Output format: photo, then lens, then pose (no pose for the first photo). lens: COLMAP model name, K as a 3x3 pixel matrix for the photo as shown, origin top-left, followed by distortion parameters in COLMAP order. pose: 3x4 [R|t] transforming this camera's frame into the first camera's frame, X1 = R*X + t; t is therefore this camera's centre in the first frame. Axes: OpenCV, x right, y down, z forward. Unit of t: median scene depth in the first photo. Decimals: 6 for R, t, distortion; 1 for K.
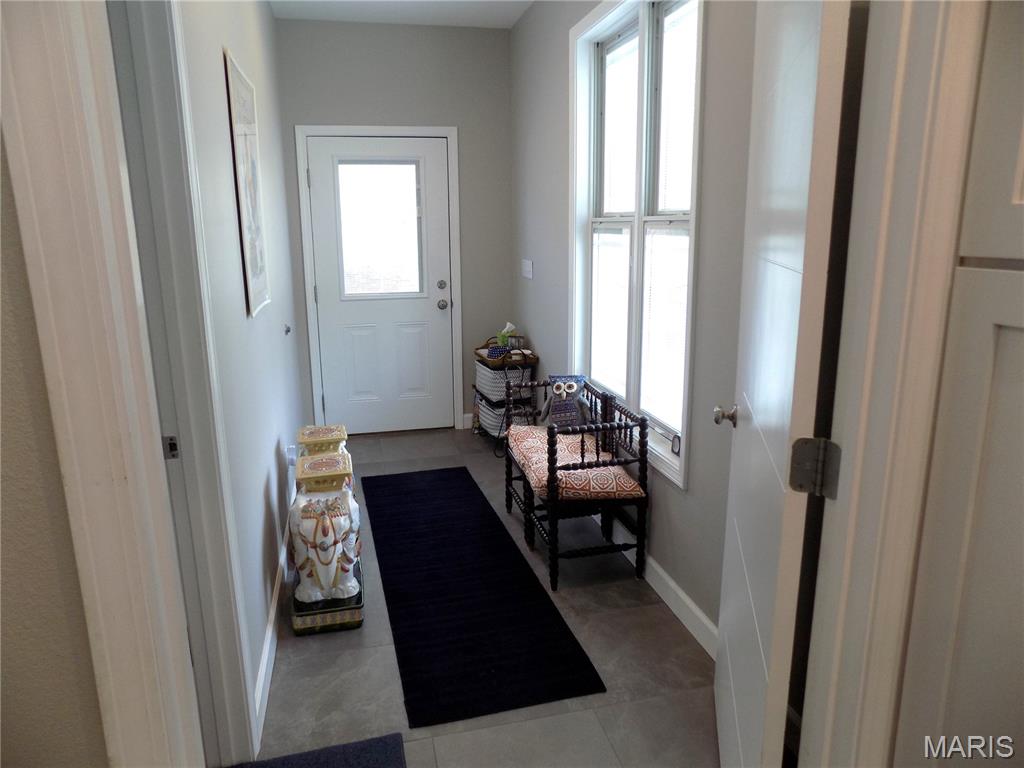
lens RADIAL K [[685.5, 0, 516.6], [0, 685.5, 373.5], [0, 0, 1]] dist [-0.068951, 0.068549]
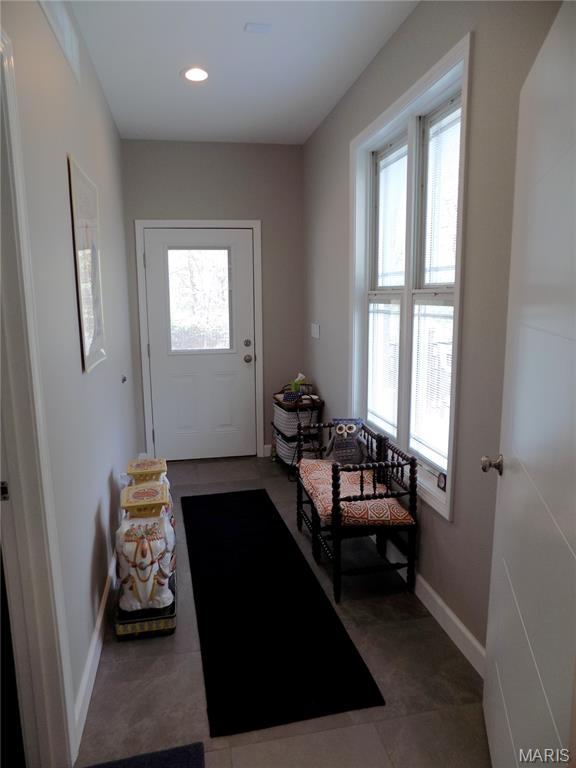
lens RADIAL K [[503.2, 0, 284.6], [0, 503.2, 367.8], [0, 0, 1]] dist [-0.056750, 0.059893]
pose [[0.999095, 0.003783, -0.042370, -0.001373], [-0.006782, 0.997463, -0.070865, -0.027040], [0.041994, 0.071088, 0.996586, 0.112603]]
